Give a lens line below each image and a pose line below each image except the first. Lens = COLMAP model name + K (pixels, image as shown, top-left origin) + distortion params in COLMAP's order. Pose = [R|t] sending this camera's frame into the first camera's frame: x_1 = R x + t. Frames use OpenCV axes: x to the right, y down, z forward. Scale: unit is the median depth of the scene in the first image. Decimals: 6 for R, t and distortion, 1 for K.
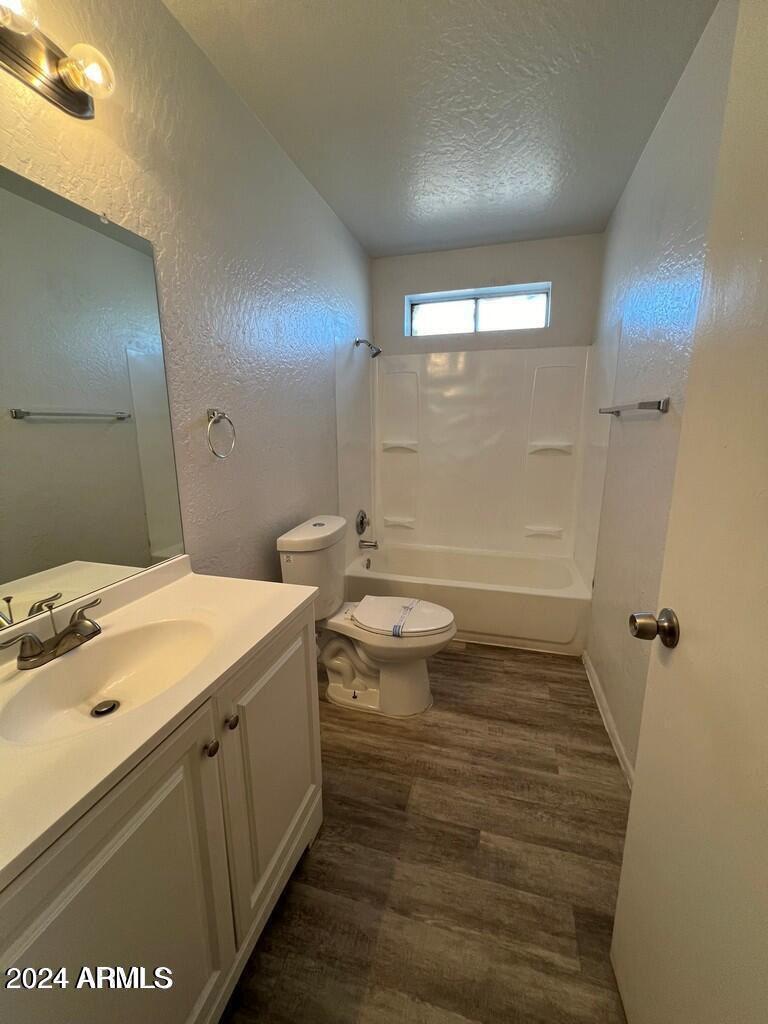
lens RADIAL K [[412.6, 0, 384.0], [0, 412.6, 512.0], [0, 0, 1]] dist [-0.000506, 0.000052]
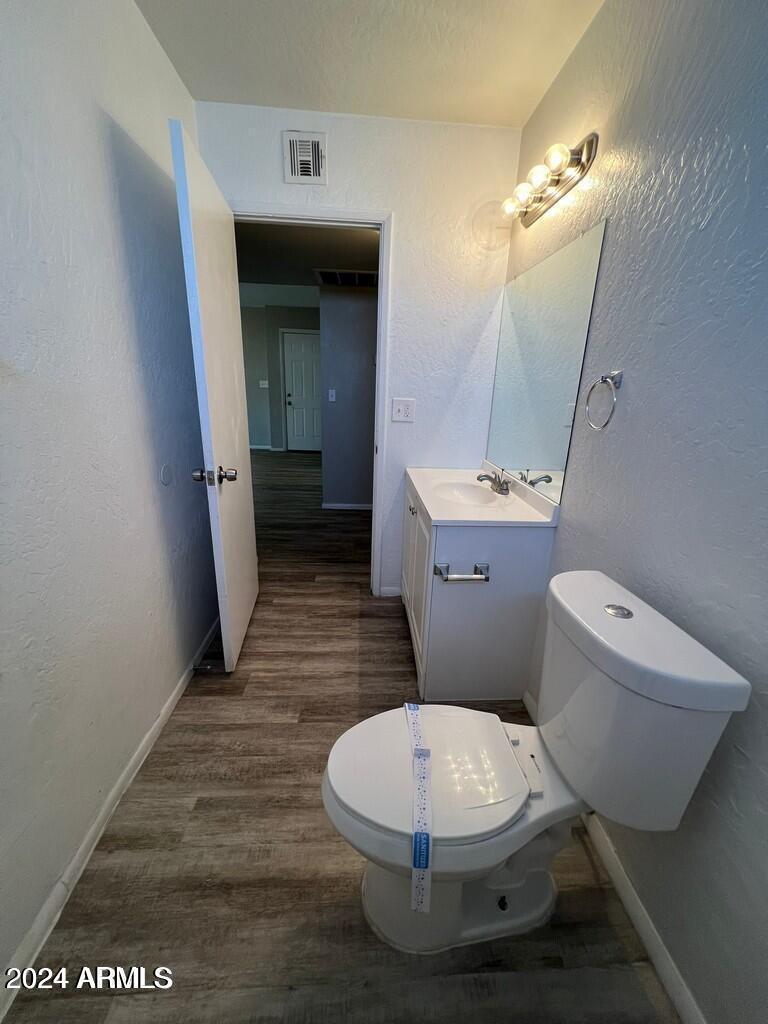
lens RADIAL K [[412.6, 0, 384.0], [0, 412.6, 512.0], [0, 0, 1]] dist [-0.000506, 0.000052]
pose [[-0.945075, 0.071670, -0.318899, 0.331322], [-0.099456, 0.866343, 0.489446, -0.379205], [0.311355, 0.494280, -0.811631, 1.734260]]
